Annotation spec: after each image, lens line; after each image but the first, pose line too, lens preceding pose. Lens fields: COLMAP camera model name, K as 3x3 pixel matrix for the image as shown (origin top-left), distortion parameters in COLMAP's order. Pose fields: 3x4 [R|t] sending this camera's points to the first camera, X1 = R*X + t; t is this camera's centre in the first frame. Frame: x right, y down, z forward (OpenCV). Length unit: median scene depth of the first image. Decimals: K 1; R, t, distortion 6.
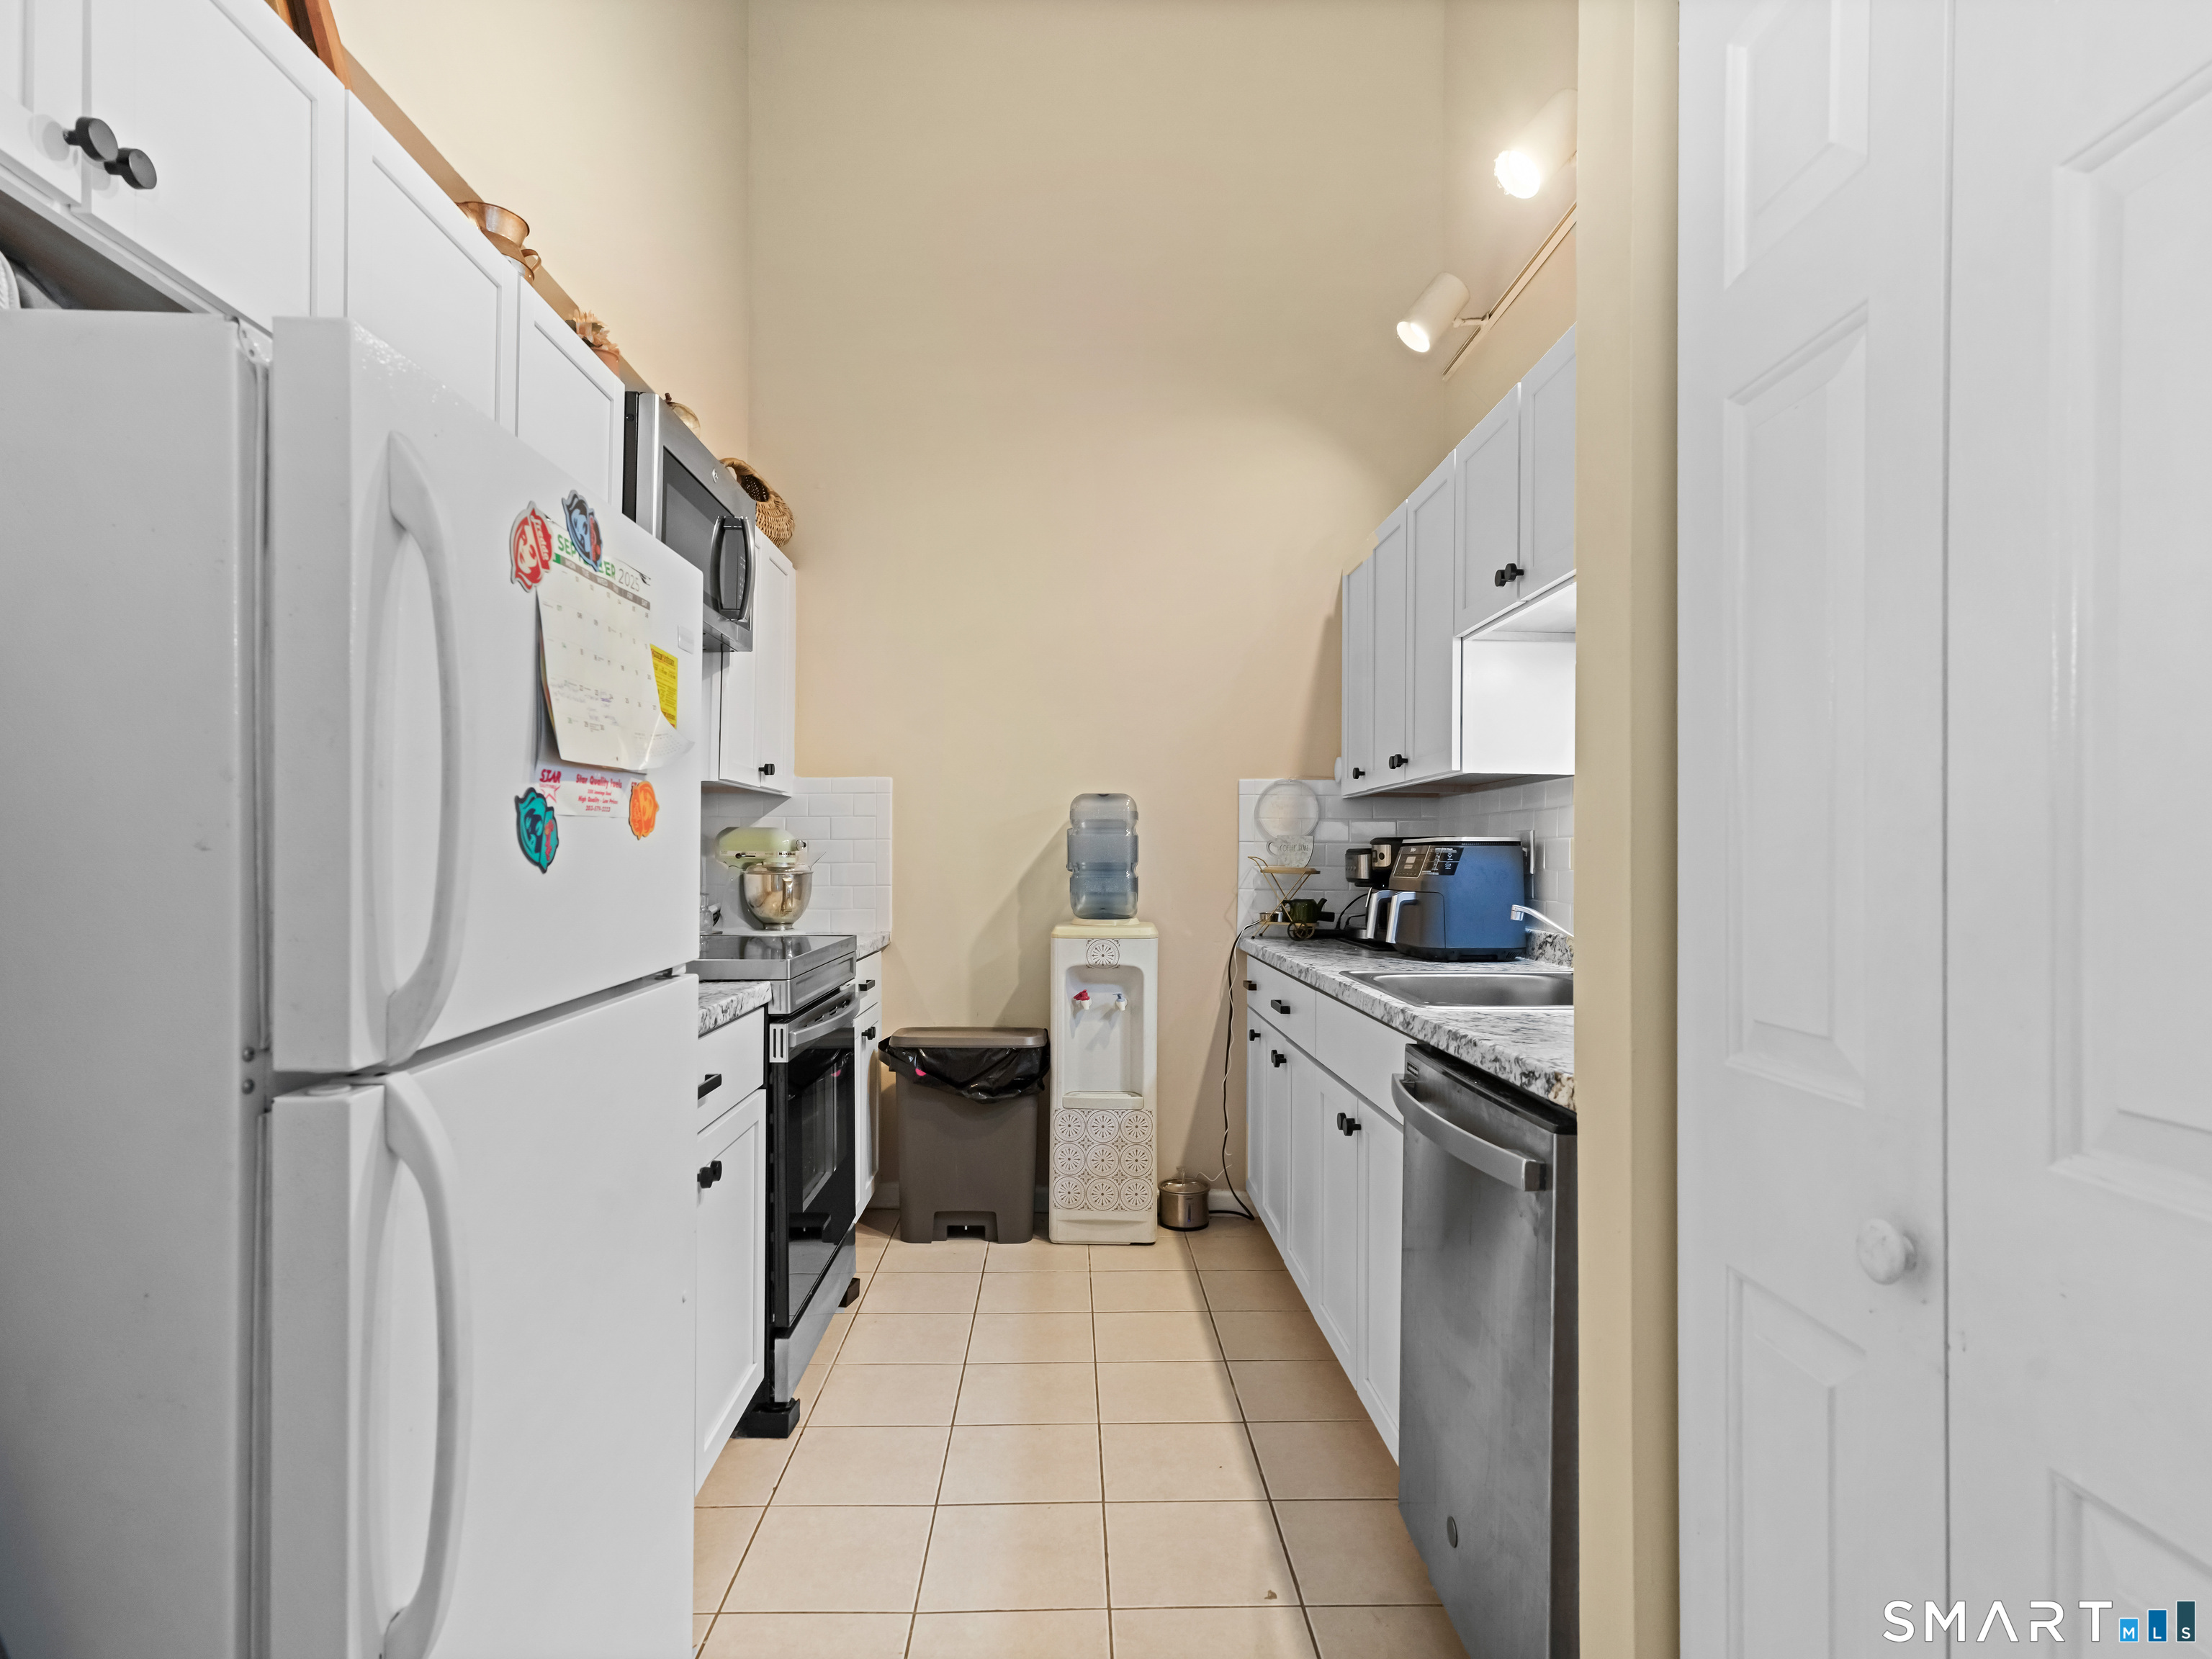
lens RADIAL K [[1273.7, 0, 1106.0], [0, 1273.7, 829.5], [0, 0, 1]] dist [0.000082, 0.000112]
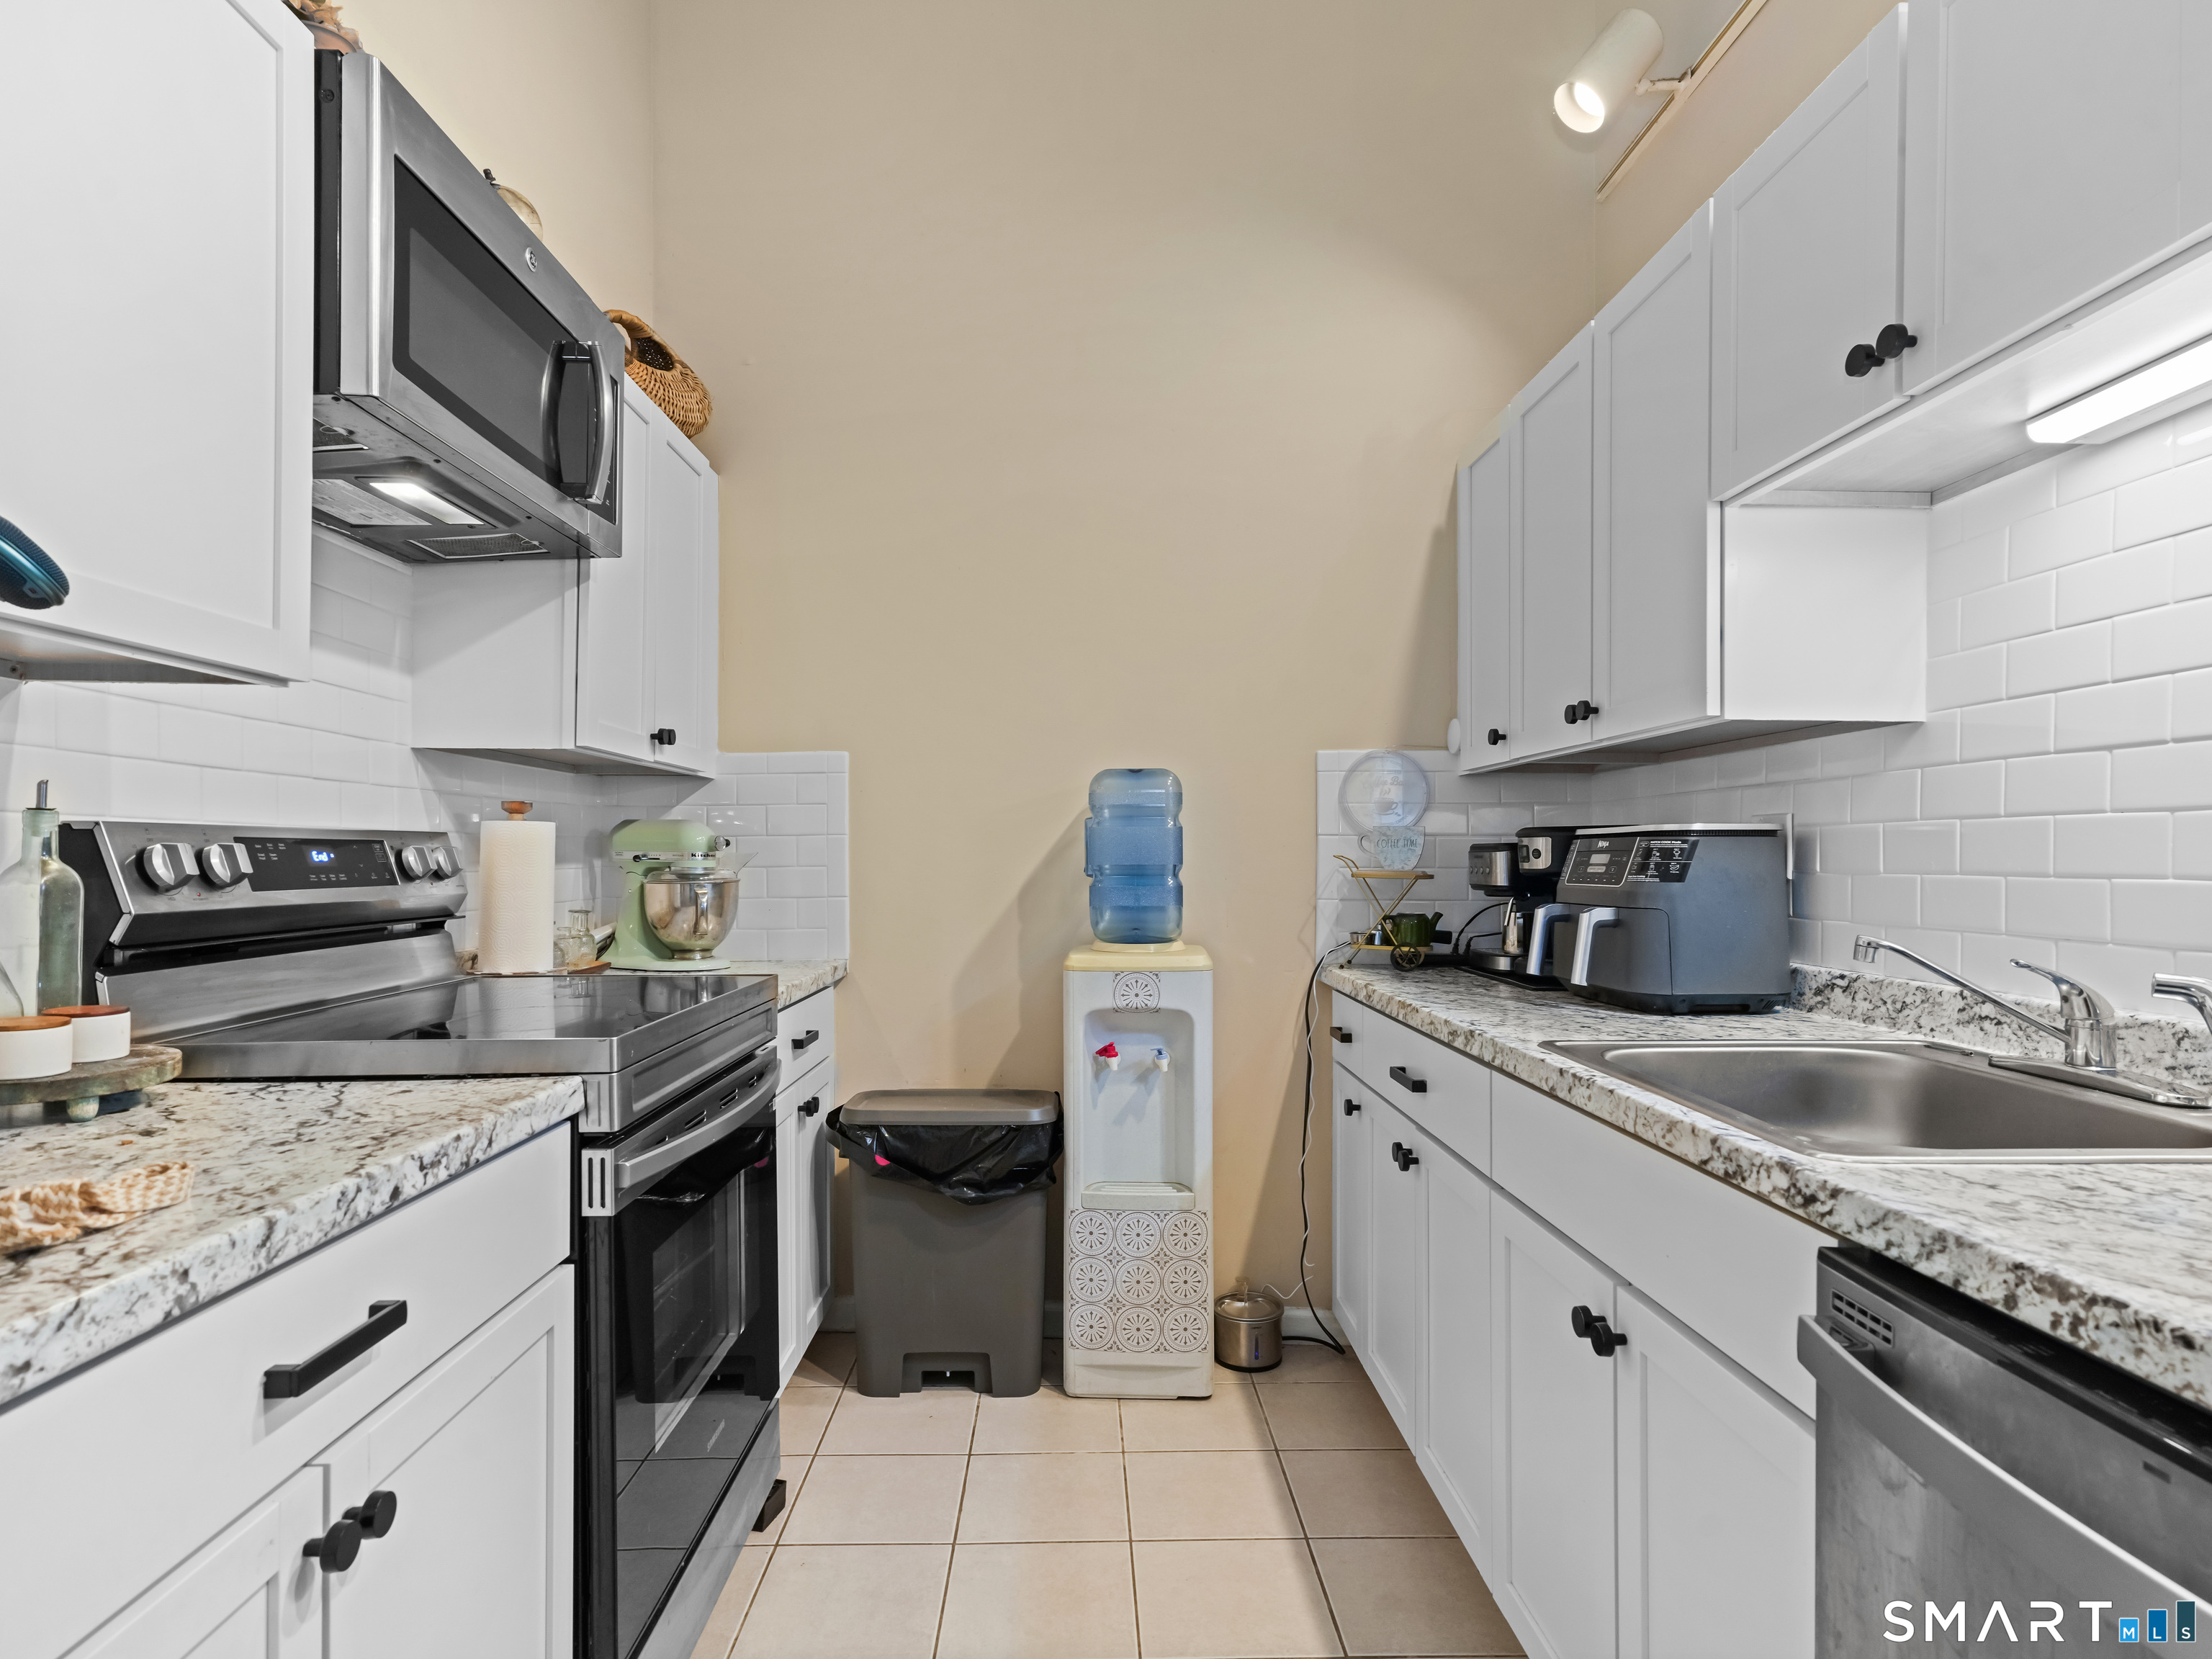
lens RADIAL K [[1273.7, 0, 1106.0], [0, 1273.7, 829.5], [0, 0, 1]] dist [0.000082, 0.000112]
pose [[0.999959, -0.005962, -0.006860, -0.014049], [0.005964, 0.999982, 0.000262, 0.005725], [0.006858, -0.000303, 0.999976, 0.282604]]
